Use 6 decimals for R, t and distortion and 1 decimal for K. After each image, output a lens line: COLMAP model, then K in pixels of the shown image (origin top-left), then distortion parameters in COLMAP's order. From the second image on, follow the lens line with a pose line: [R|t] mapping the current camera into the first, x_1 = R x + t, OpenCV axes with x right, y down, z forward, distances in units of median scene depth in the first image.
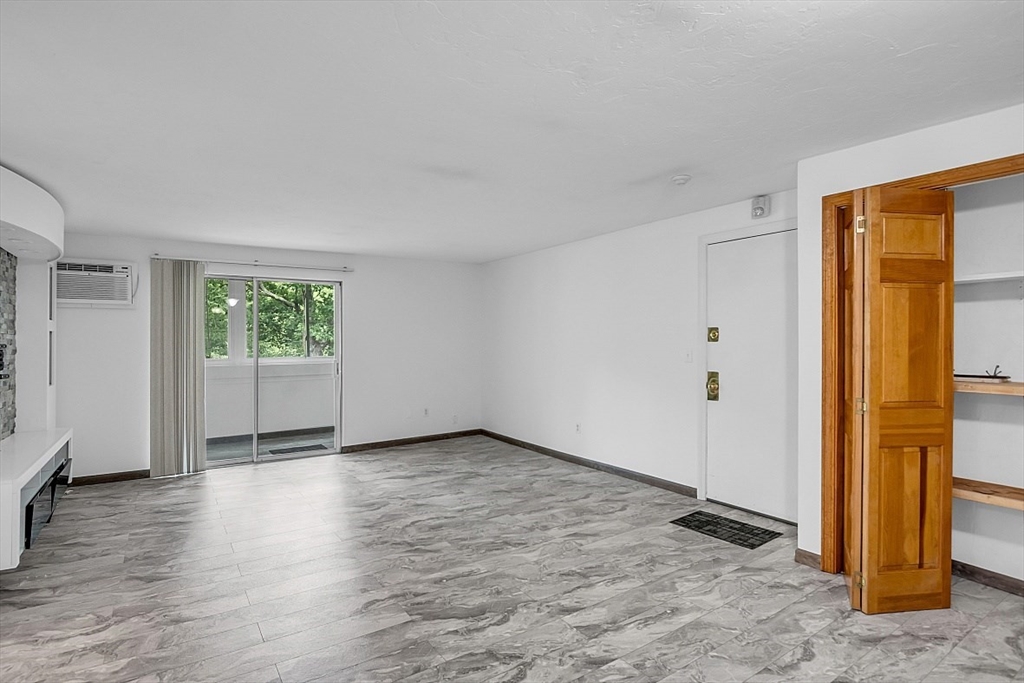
lens RADIAL K [[510.9, 0, 517.1], [0, 510.9, 348.6], [0, 0, 1]] dist [-0.005567, -0.000139]
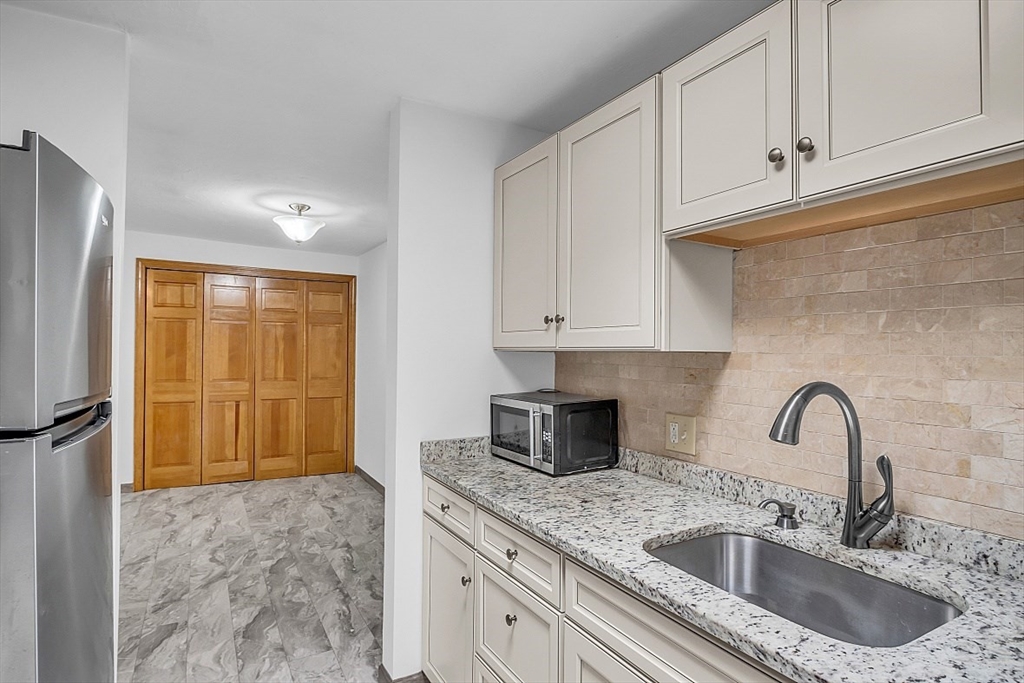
lens RADIAL K [[510.9, 0, 484.6], [0, 510.9, 345.0], [0, 0, 1]] dist [-0.005567, -0.000139]
pose [[0.104091, 0.007750, 0.994538, -0.751669], [-0.005624, 0.999958, -0.007203, -0.015870], [-0.994552, -0.004843, 0.104130, -0.217418]]
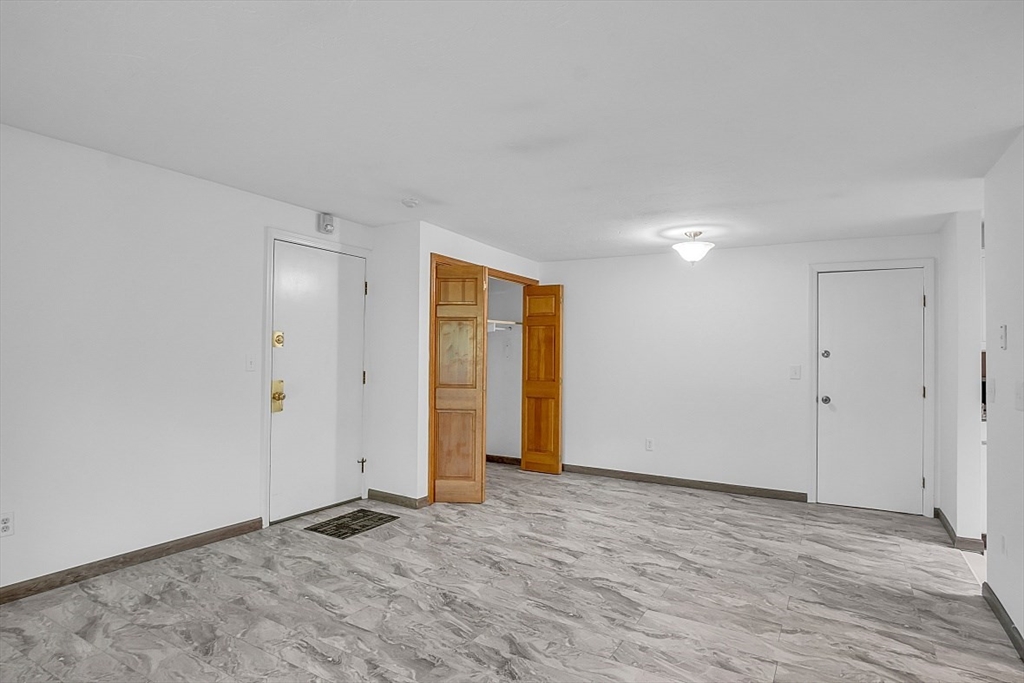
lens RADIAL K [[529.4, 0, 513.2], [0, 529.4, 345.0], [0, 0, 1]] dist [-0.011138, 0.001031]
pose [[-0.393112, 0.013050, 0.919398, -0.782684], [-0.004482, 0.999860, -0.016108, -0.003765], [-0.919480, -0.010453, -0.392998, 1.188068]]
